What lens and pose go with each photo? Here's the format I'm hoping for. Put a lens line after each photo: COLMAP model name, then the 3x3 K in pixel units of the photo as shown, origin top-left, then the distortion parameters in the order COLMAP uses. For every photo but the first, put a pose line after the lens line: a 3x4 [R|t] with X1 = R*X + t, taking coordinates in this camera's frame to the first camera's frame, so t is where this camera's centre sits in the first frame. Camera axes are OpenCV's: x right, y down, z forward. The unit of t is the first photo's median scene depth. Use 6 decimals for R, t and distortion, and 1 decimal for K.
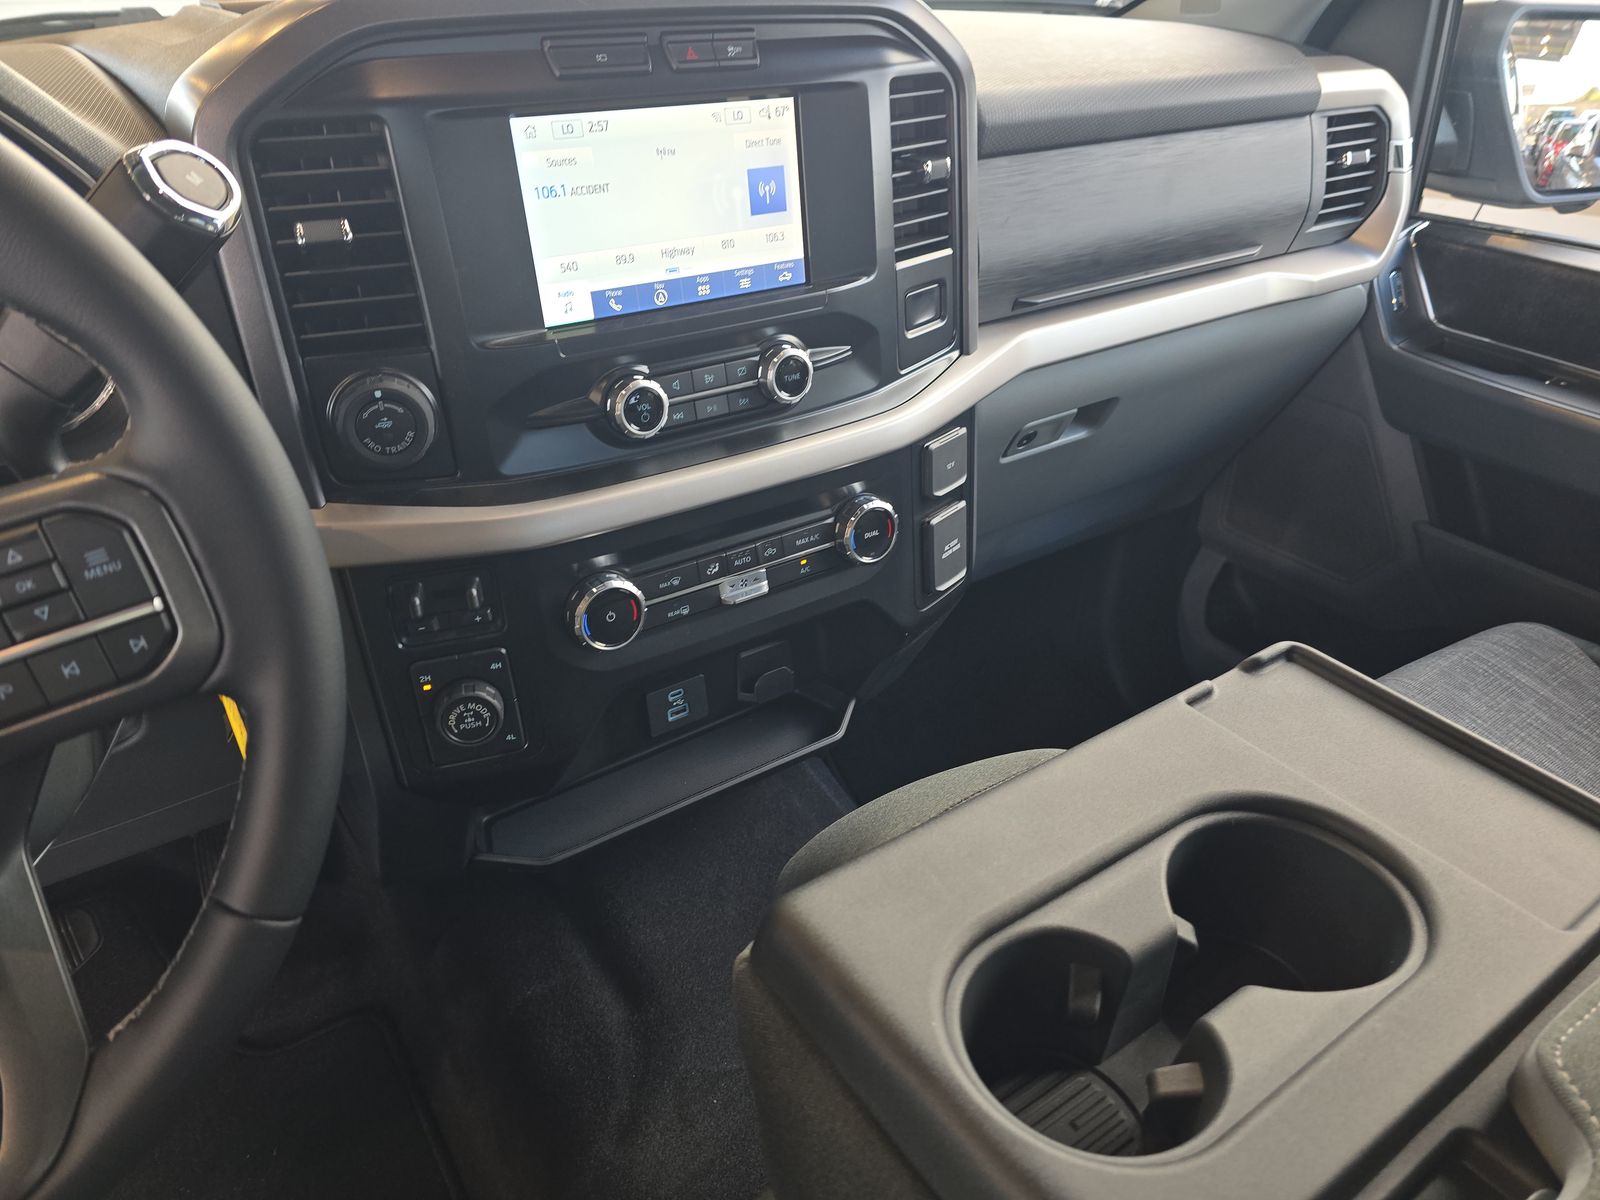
lens RADIAL K [[1090.9, 0, 770.9], [0, 1090.9, 594.3], [0, 0, 1]] dist [0.054916, -0.050710]
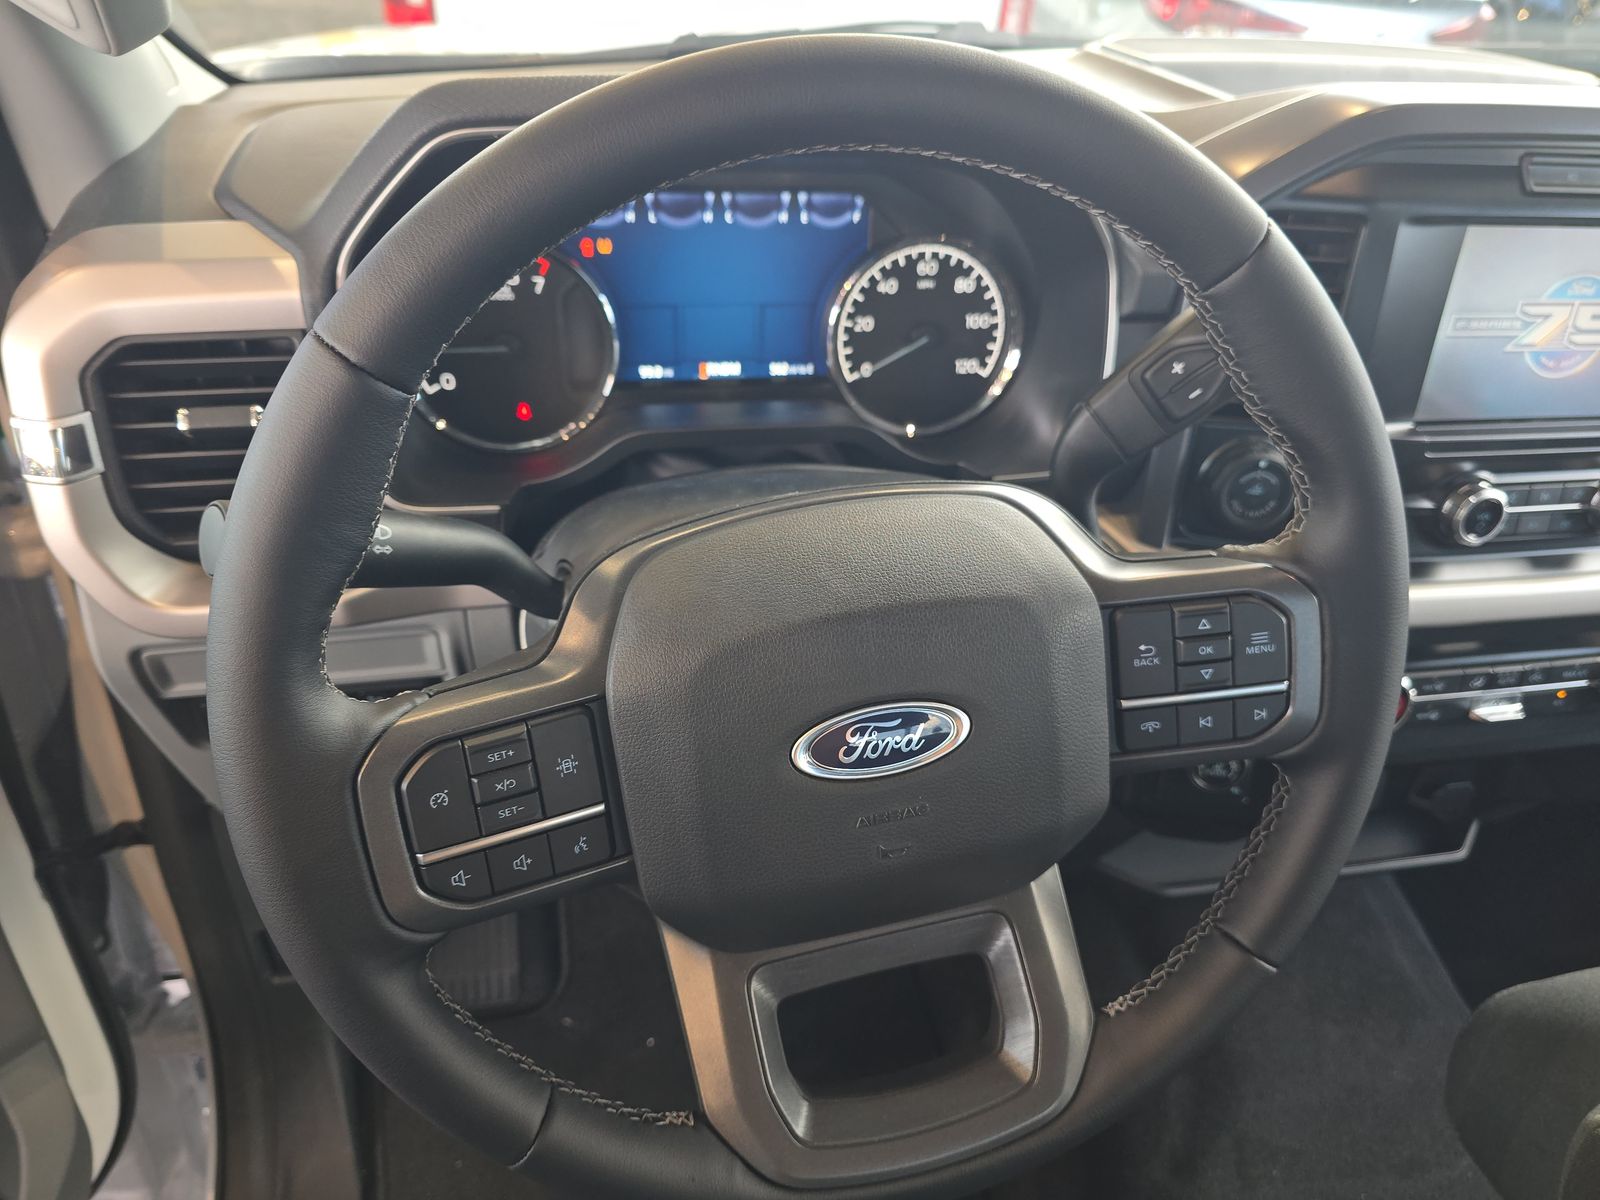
lens RADIAL K [[1090.9, 0, 770.9], [0, 1090.9, 594.3], [0, 0, 1]] dist [0.054916, -0.050710]
pose [[0.921595, 0.258787, -0.289295, -0.451776], [-0.247718, 0.965931, 0.074920, -0.022119], [0.298827, 0.002617, 0.954304, -0.157413]]
